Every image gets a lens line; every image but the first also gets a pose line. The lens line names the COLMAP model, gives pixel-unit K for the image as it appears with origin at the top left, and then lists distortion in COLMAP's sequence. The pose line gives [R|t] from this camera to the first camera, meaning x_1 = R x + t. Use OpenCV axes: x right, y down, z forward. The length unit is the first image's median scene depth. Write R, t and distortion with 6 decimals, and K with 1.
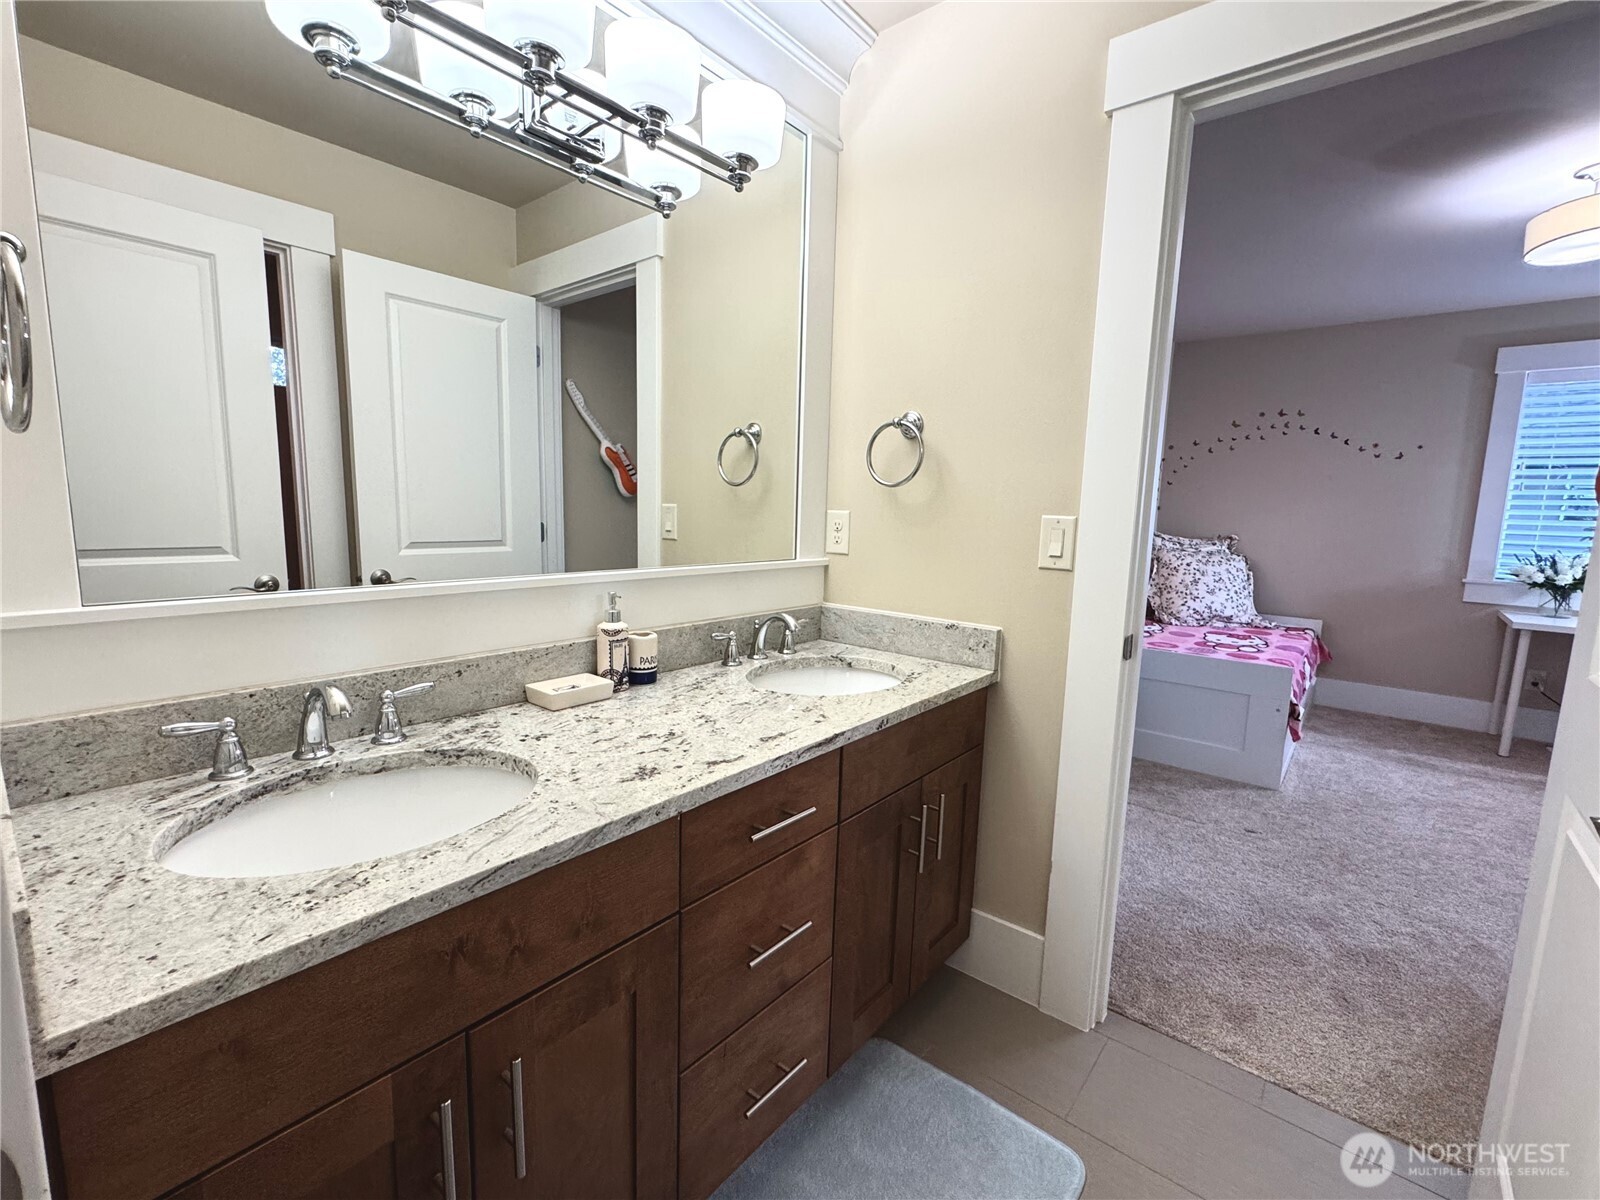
lens RADIAL K [[700.6, 0, 800.6], [0, 700.6, 607.8], [0, 0, 1]] dist [-0.002061, 0.000887]
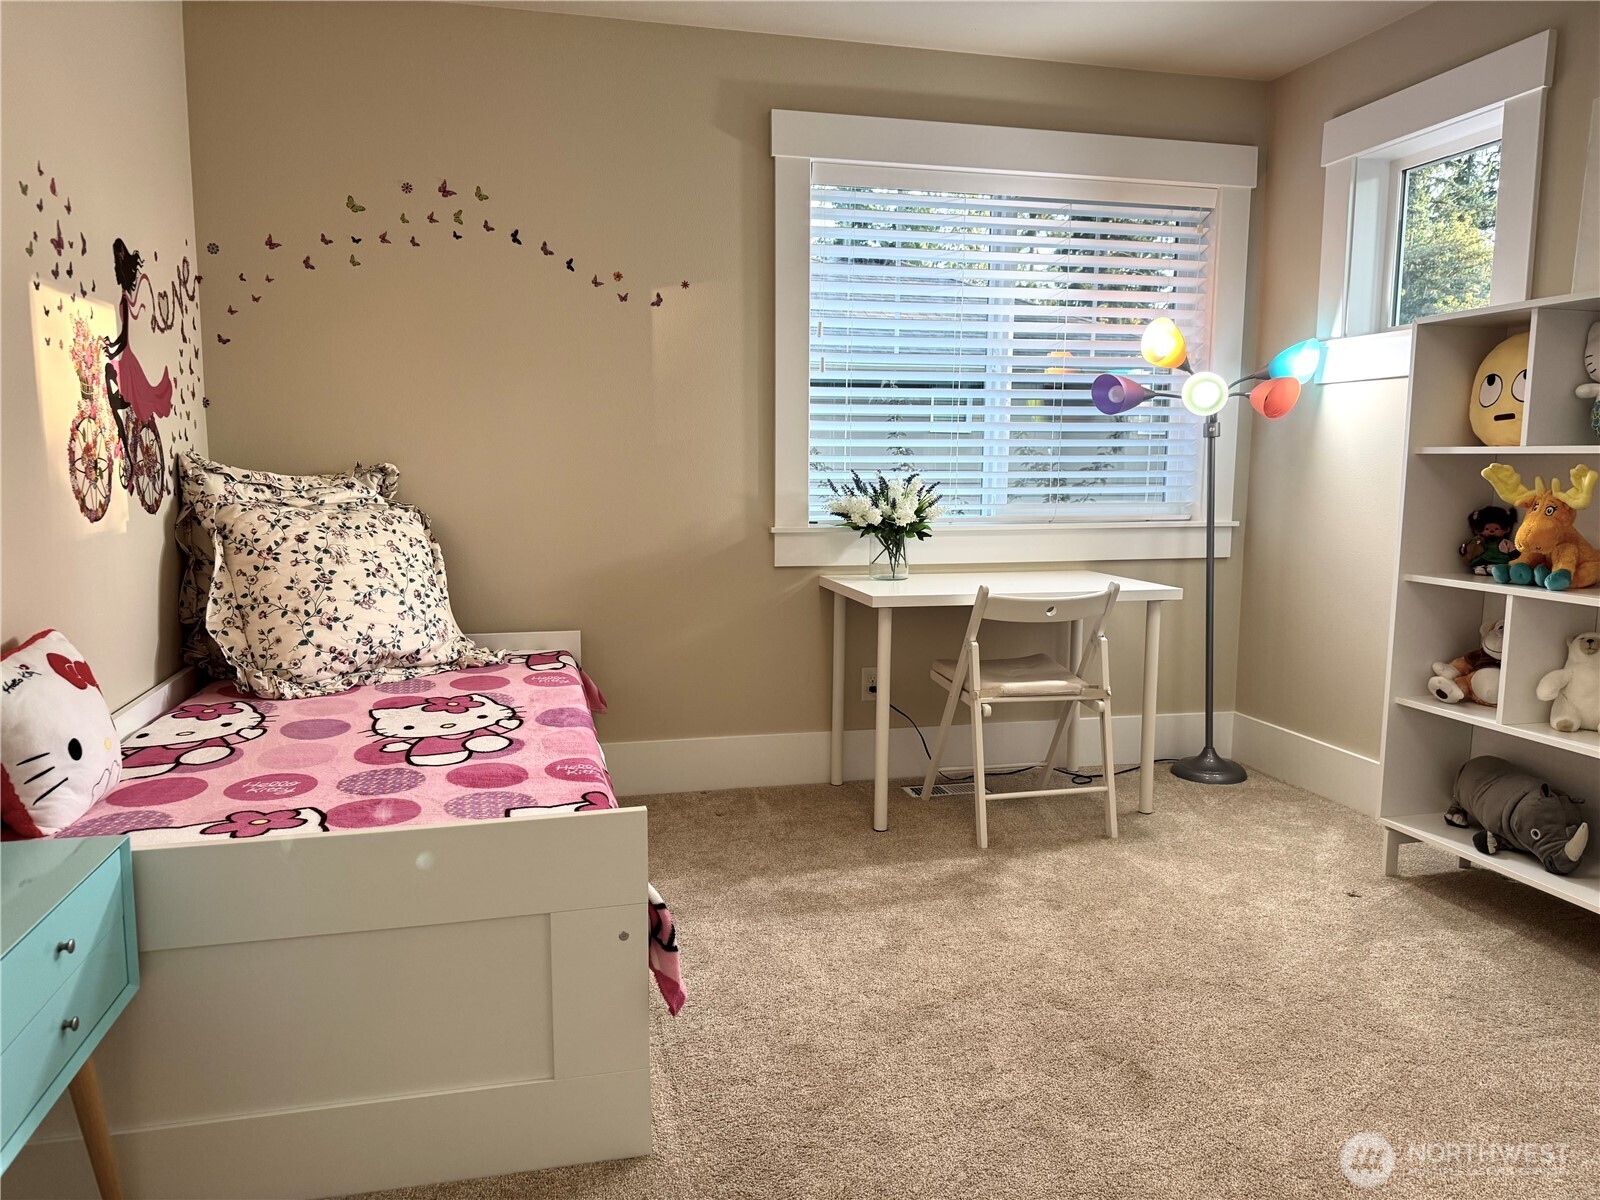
lens RADIAL K [[1126.9, 0, 803.1], [0, 1126.9, 606.2], [0, 0, 1]] dist [0.018809, -0.010381]
pose [[0.592727, -0.123049, 0.795948, 0.213485], [0.127406, 0.990142, 0.058194, -0.025349], [-0.795262, 0.066916, 0.602562, 0.400628]]
